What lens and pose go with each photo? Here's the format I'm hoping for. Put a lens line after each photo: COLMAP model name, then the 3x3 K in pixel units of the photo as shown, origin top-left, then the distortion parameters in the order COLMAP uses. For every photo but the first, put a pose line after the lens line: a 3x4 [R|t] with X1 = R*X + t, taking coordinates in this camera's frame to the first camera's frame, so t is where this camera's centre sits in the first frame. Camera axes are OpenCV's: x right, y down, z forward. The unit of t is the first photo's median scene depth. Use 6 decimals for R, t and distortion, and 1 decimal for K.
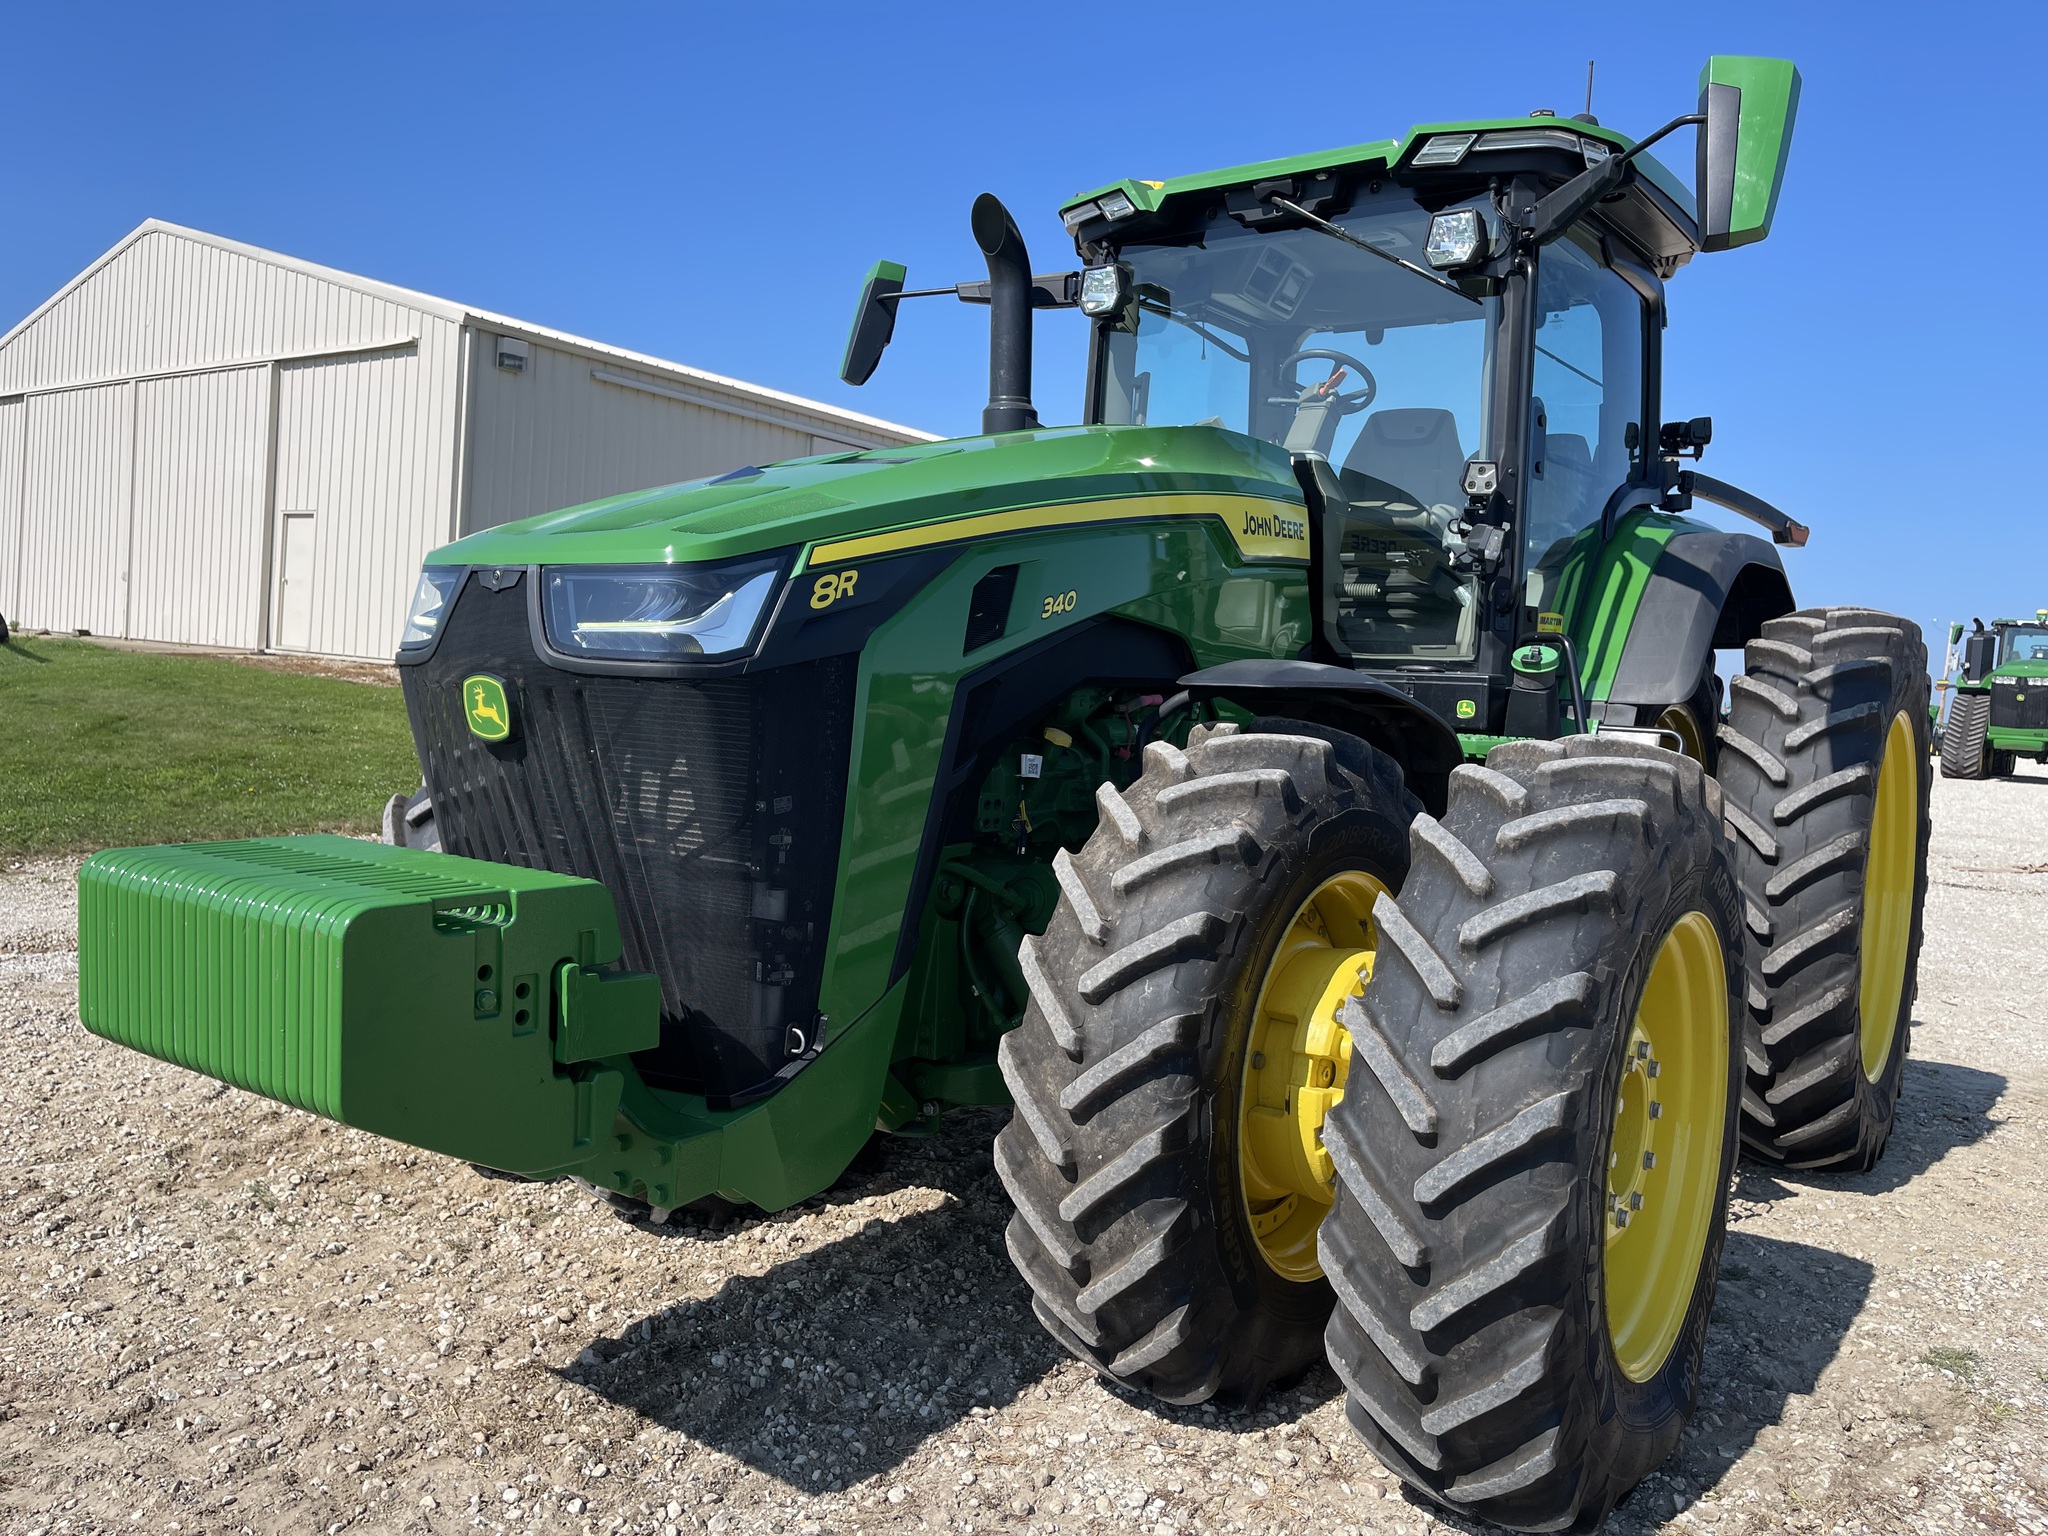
lens RADIAL K [[1613.3, 0, 1017.7], [0, 1613.3, 767.0], [0, 0, 1]] dist [0.069935, -0.104780]
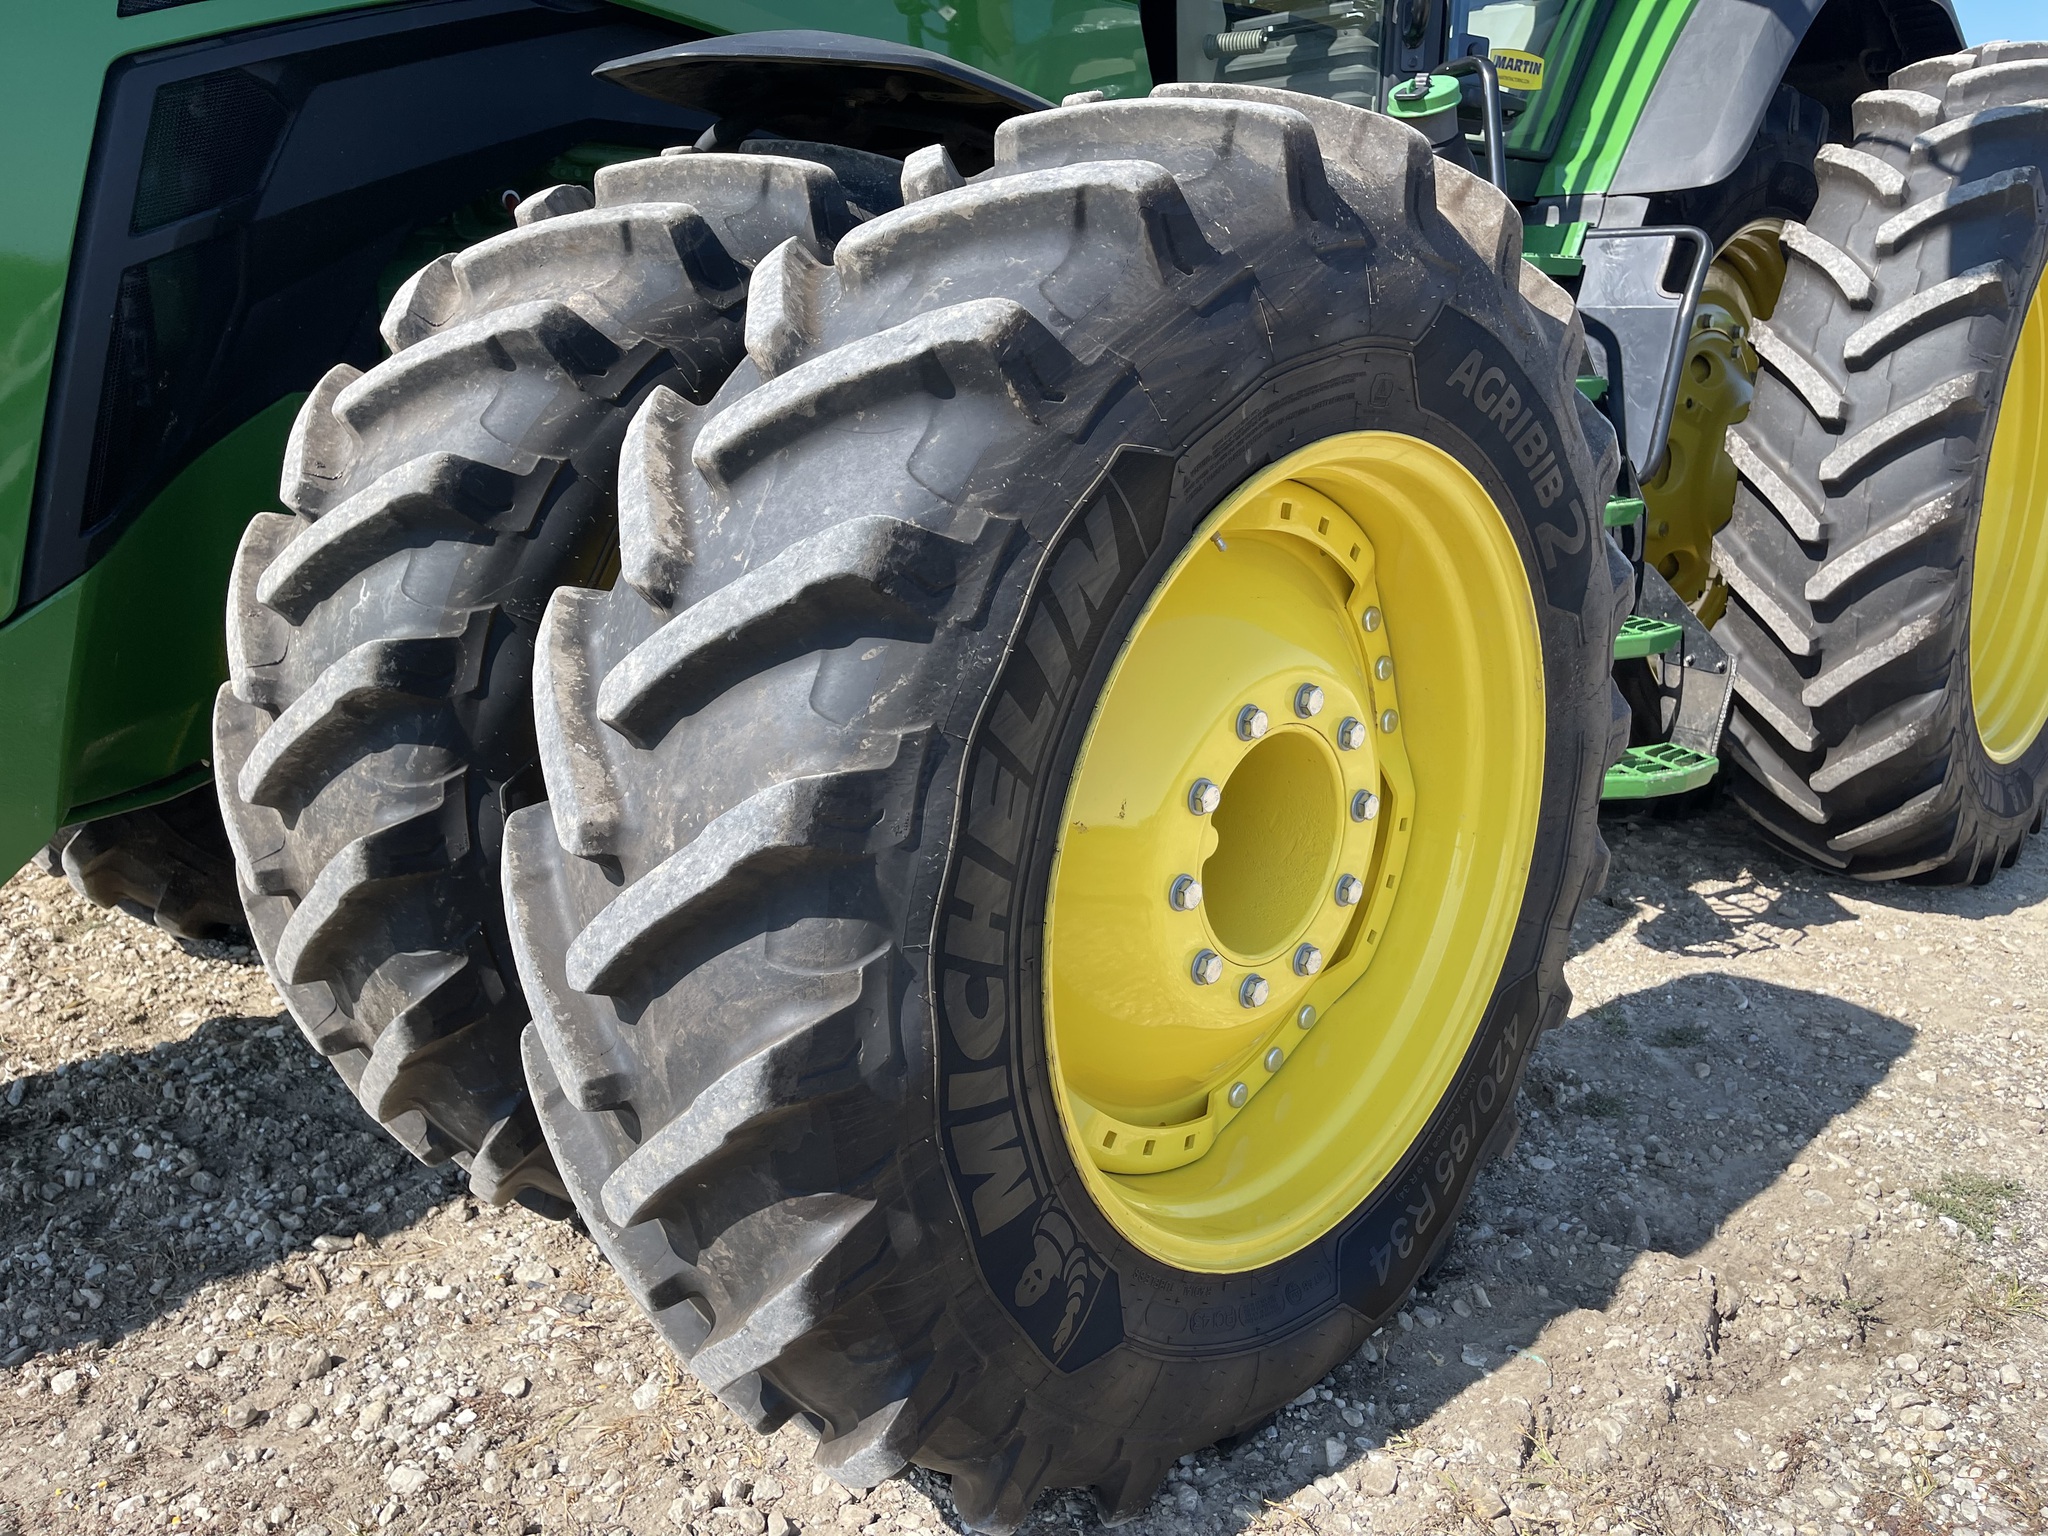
lens RADIAL K [[1613.3, 0, 1023.8], [0, 1613.3, 783.7], [0, 0, 1]] dist [0.069935, -0.104780]
pose [[0.988743, 0.004654, -0.149553, 0.334511], [0.025742, 0.979321, 0.200668, 0.080743], [0.147395, -0.202259, 0.968177, 0.406300]]
